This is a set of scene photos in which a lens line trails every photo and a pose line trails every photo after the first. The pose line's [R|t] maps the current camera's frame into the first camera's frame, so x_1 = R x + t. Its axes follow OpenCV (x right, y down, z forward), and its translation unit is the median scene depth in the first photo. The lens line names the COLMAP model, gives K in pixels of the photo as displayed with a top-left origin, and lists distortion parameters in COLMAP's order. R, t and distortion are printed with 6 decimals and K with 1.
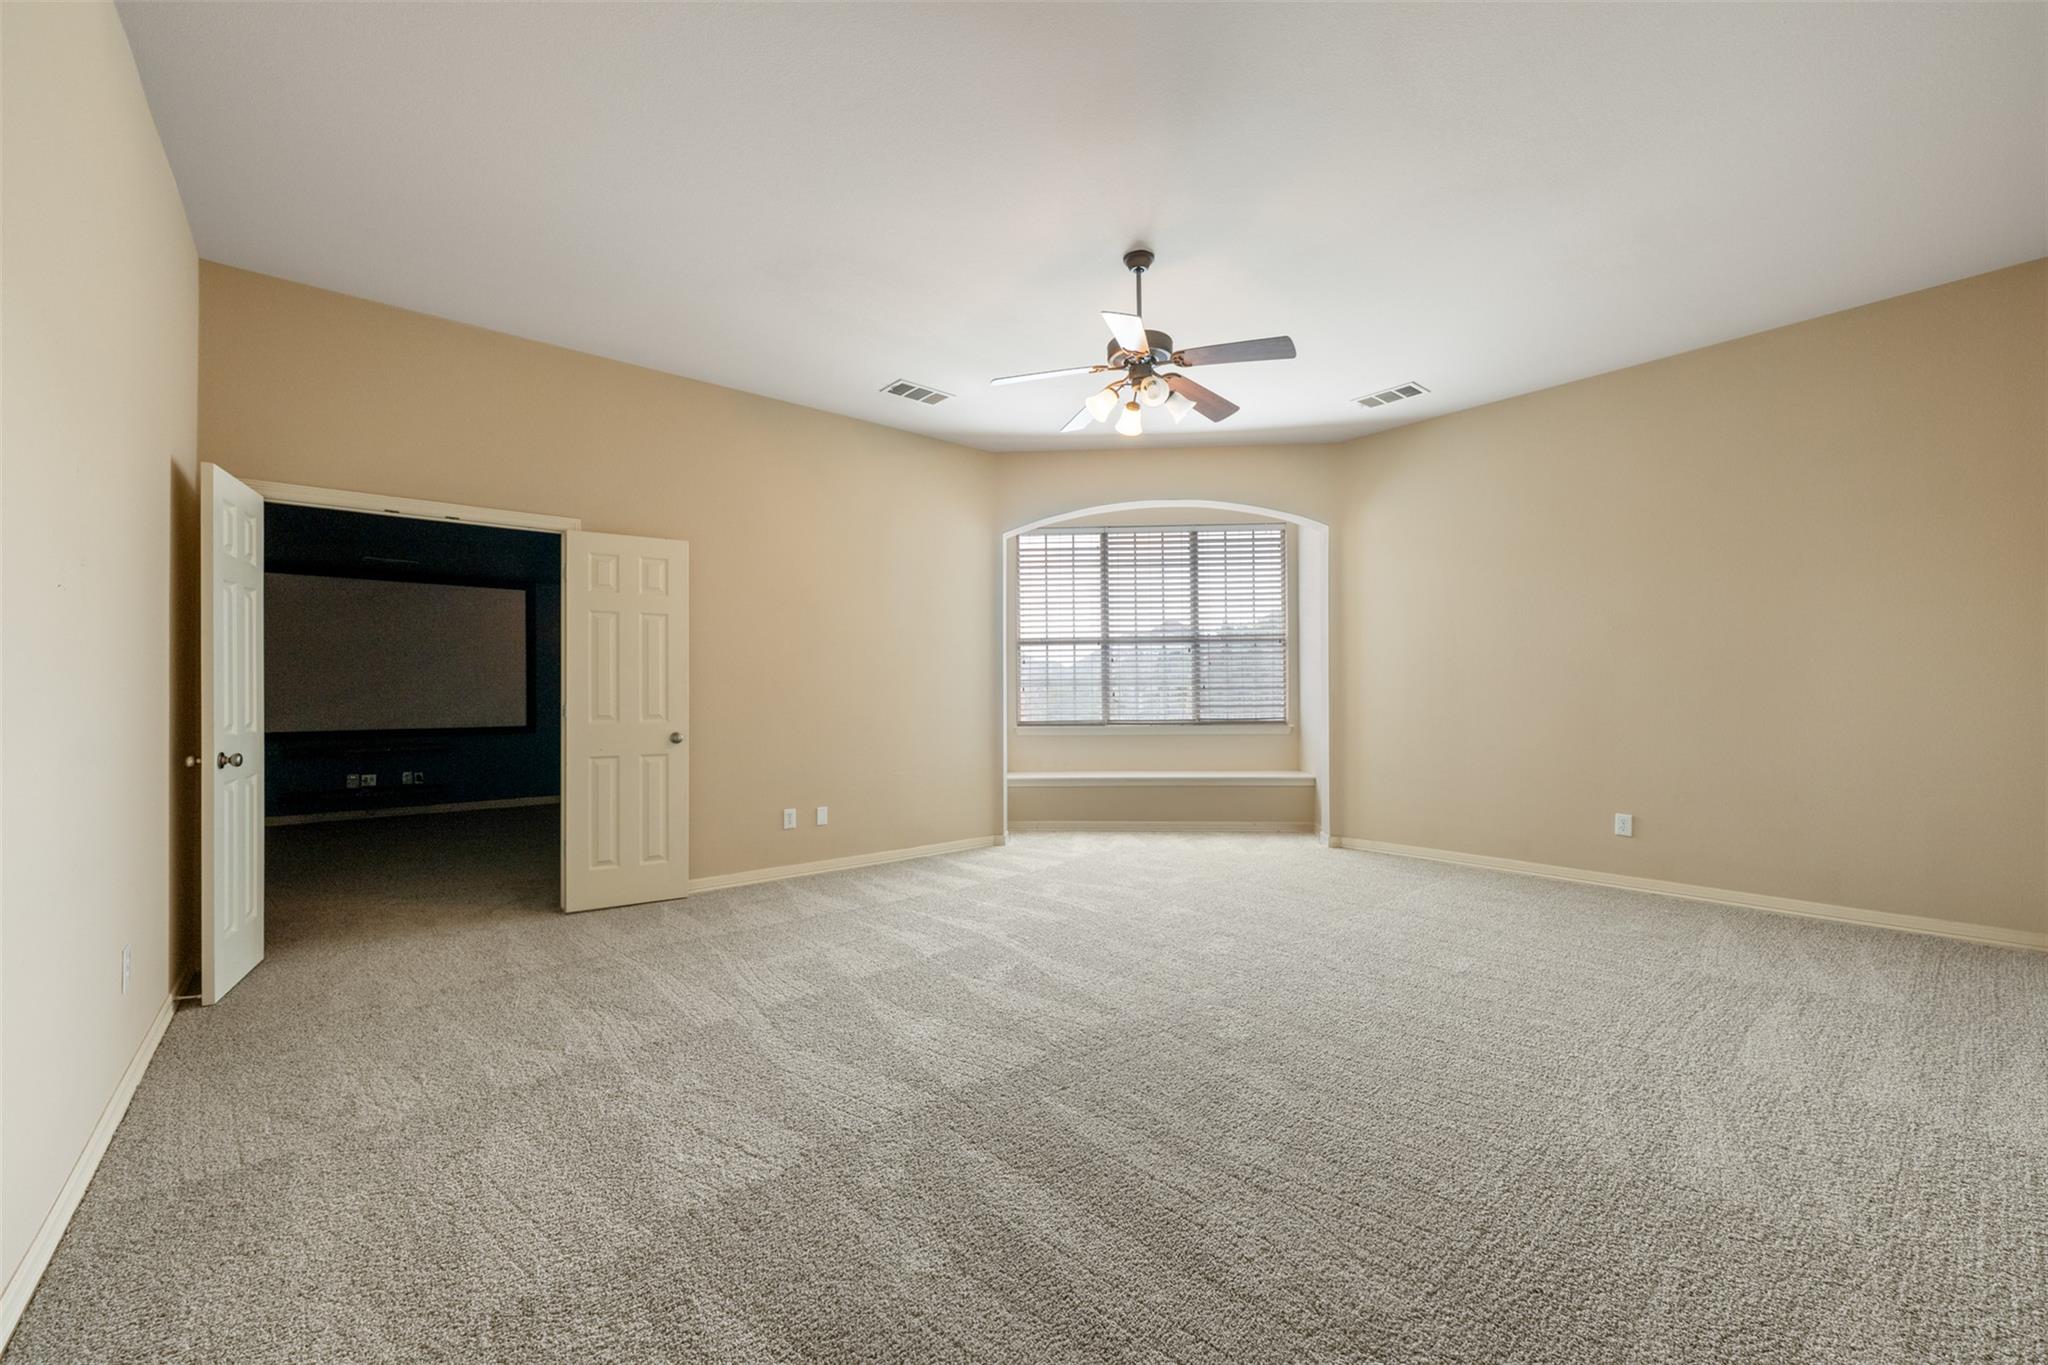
lens RADIAL K [[809.1, 0, 1024.0], [0, 809.1, 682.5], [0, 0, 1]] dist [0.000135, -0.000008]
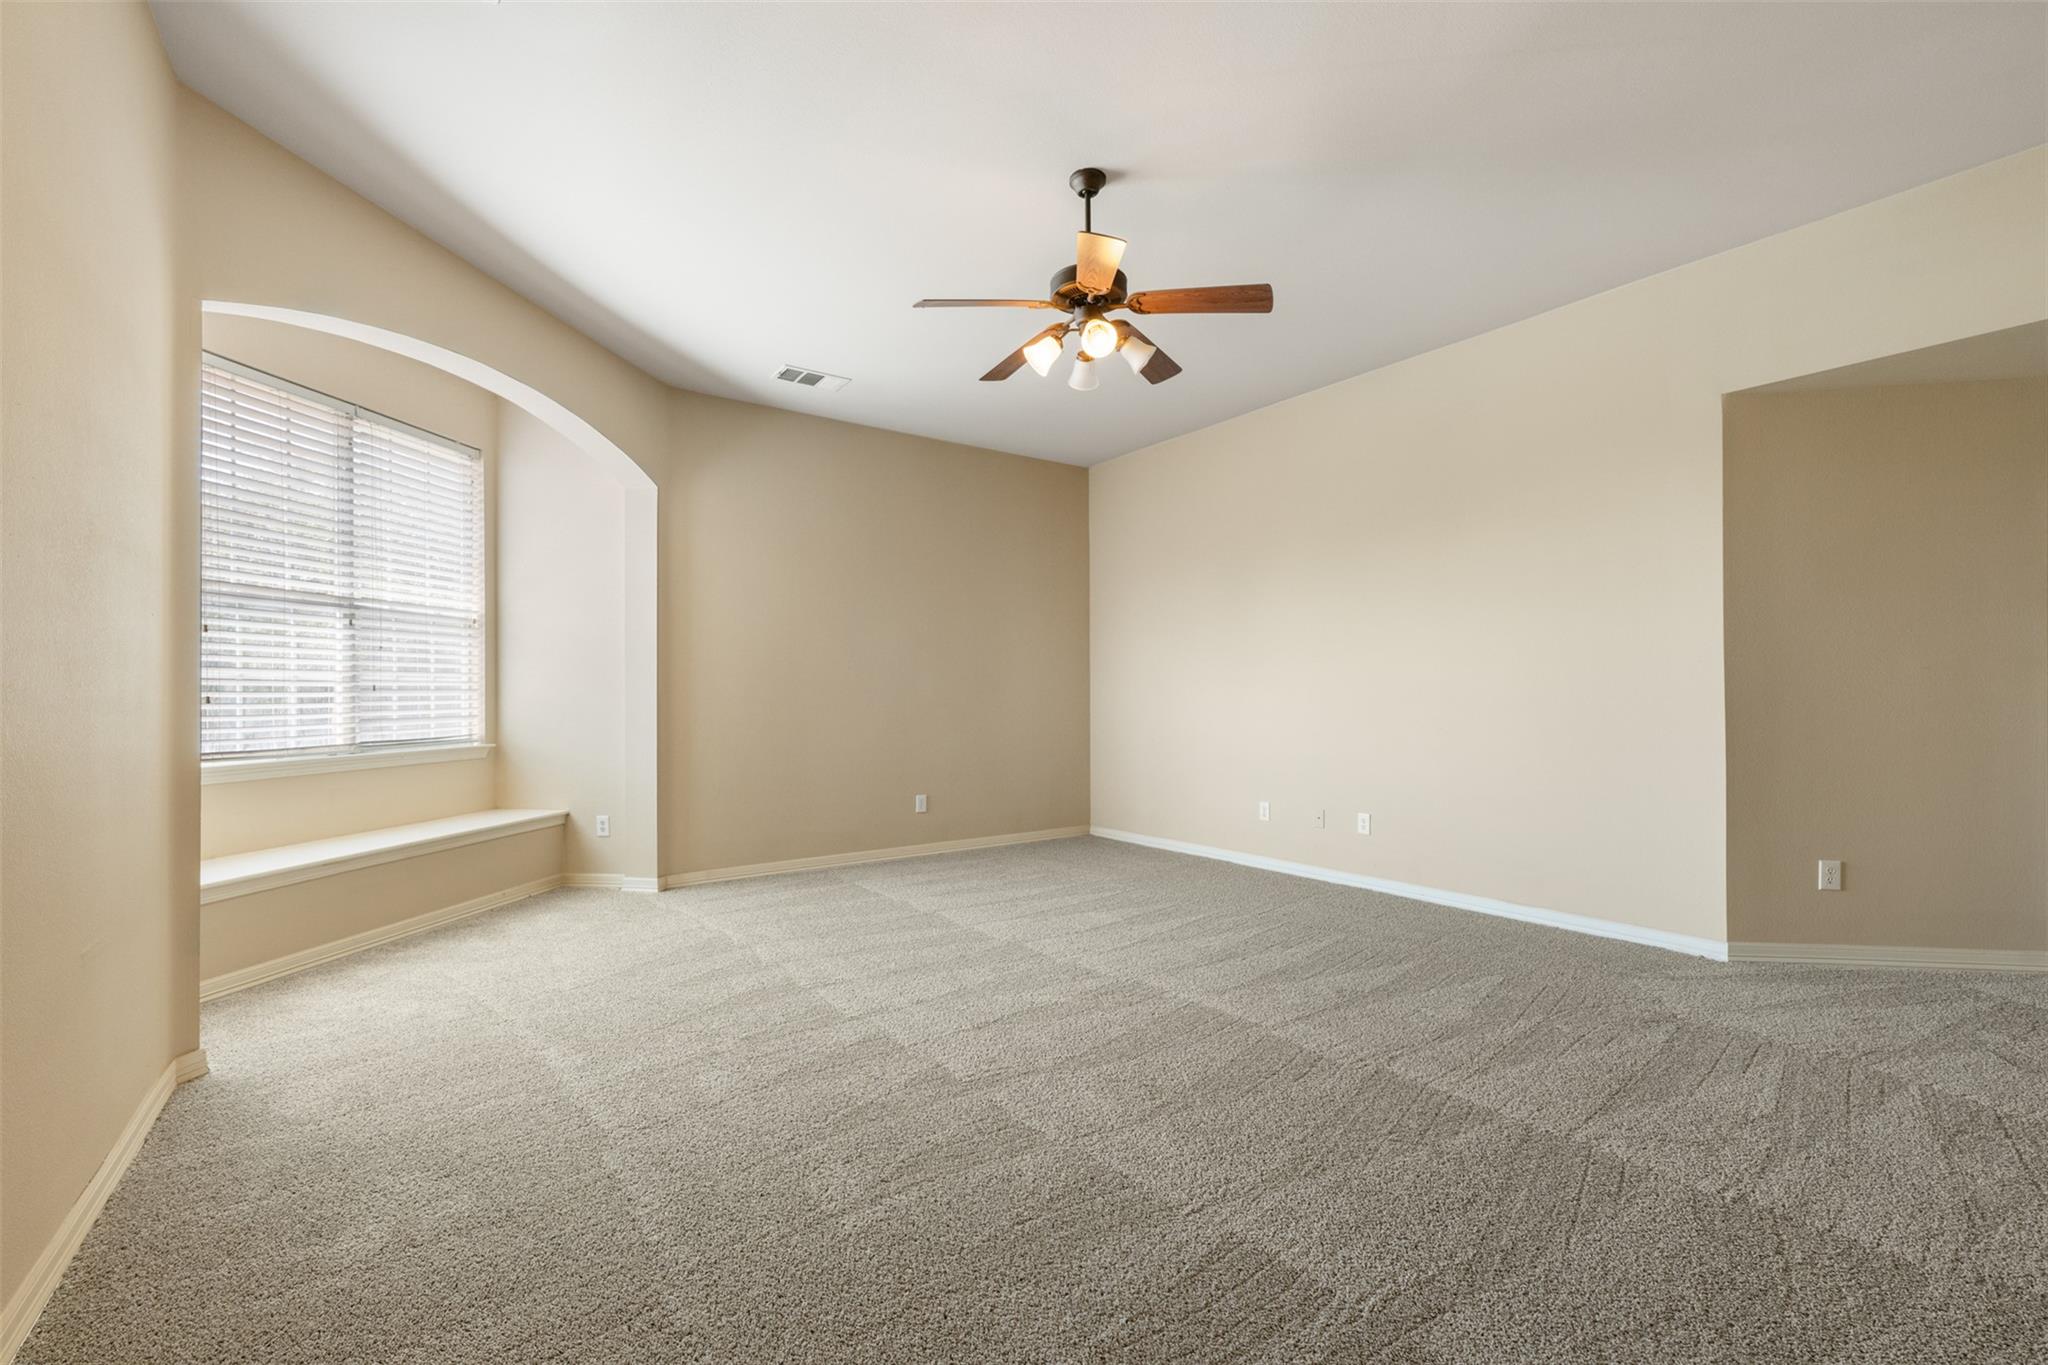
lens RADIAL K [[848.4, 0, 1022.3], [0, 848.4, 689.5], [0, 0, 1]] dist [0.000185, -0.000147]
pose [[0.079323, 0.016210, 0.996717, -0.483657], [-0.008780, 0.999840, -0.015562, 0.017139], [-0.996810, -0.007516, 0.079453, 0.658194]]
